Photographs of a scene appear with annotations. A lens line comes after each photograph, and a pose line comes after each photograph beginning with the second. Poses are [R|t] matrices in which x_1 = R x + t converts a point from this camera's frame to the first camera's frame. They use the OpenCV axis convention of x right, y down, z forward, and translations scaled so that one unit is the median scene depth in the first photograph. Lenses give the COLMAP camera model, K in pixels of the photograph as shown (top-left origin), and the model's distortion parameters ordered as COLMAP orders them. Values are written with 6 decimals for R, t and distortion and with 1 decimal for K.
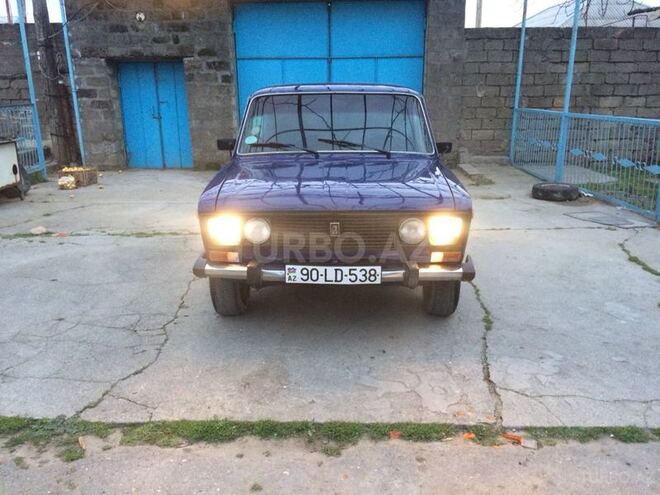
lens RADIAL K [[551.4, 0, 328.9], [0, 551.4, 244.2], [0, 0, 1]] dist [0.090049, -0.128843]
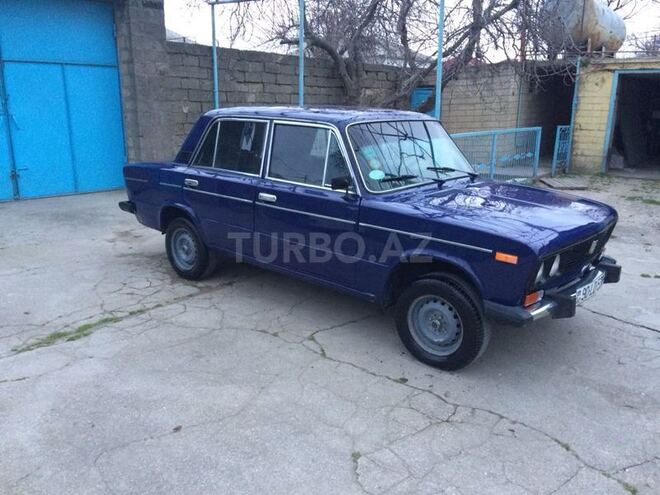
lens RADIAL K [[551.4, 0, 330.7], [0, 551.4, 244.3], [0, 0, 1]] dist [0.090049, -0.128843]
pose [[0.640456, -0.175510, 0.747671, -1.039516], [0.186083, 0.979991, 0.070646, -0.186809], [-0.745110, 0.093883, 0.660301, 0.585978]]
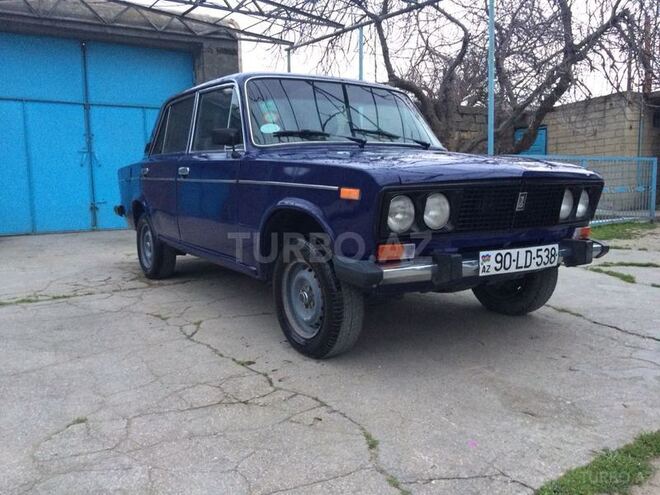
lens RADIAL K [[551.4, 0, 329.1], [0, 551.4, 245.0], [0, 0, 1]] dist [0.090049, -0.128843]
pose [[0.821976, -0.071110, 0.565065, -0.614262], [0.156131, 0.982299, -0.103501, 0.068318], [-0.547702, 0.173299, 0.818529, 0.447052]]
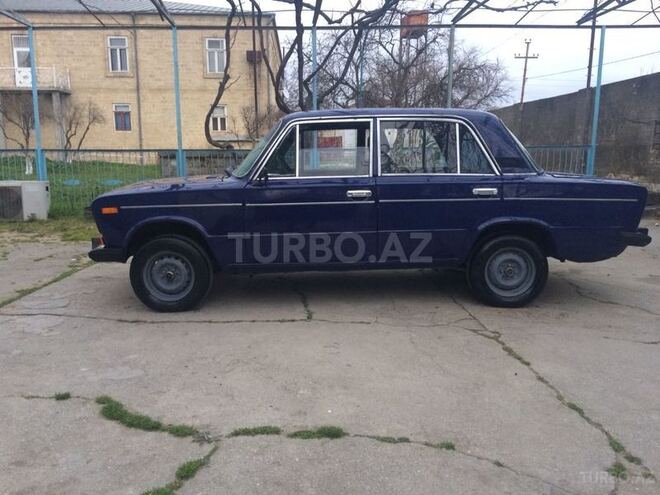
lens RADIAL K [[551.4, 0, 328.4], [0, 551.4, 244.2], [0, 0, 1]] dist [0.090049, -0.128843]
pose [[0.028978, 0.170291, -0.984968, 1.430286], [-0.263922, 0.951717, 0.156778, -0.292520], [0.964109, 0.255411, 0.072523, 1.329125]]
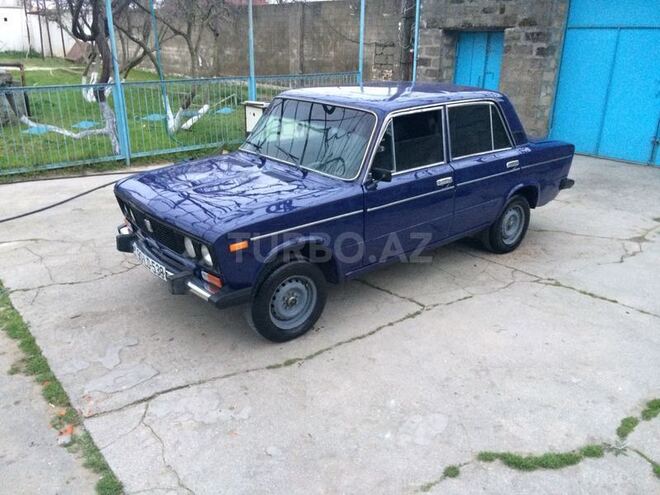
lens RADIAL K [[551.4, 0, 329.1], [0, 551.4, 245.3], [0, 0, 1]] dist [0.090049, -0.128843]
pose [[0.648039, 0.280344, -0.708134, 1.014246], [-0.217264, 0.959201, 0.180912, -0.259477], [0.729960, 0.036614, 0.682508, 0.417488]]
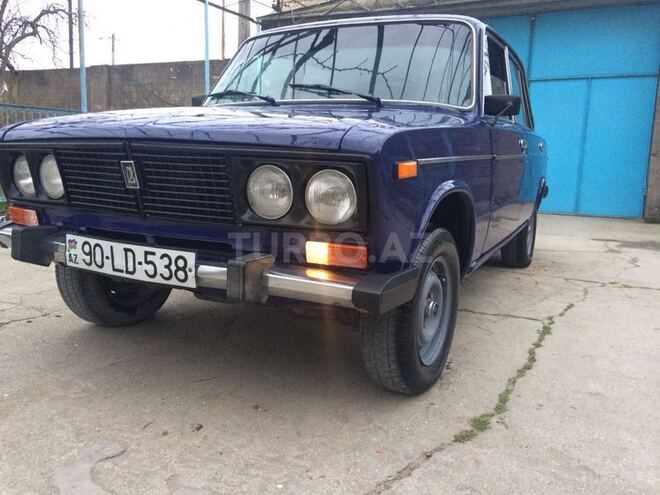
lens RADIAL K [[551.4, 0, 329.0], [0, 551.4, 246.9], [0, 0, 1]] dist [0.090049, -0.128843]
pose [[0.896166, 0.102626, -0.431687, 0.383734], [-0.150378, 0.985556, -0.077880, 0.050550], [0.417460, 0.134710, 0.898655, 0.538539]]
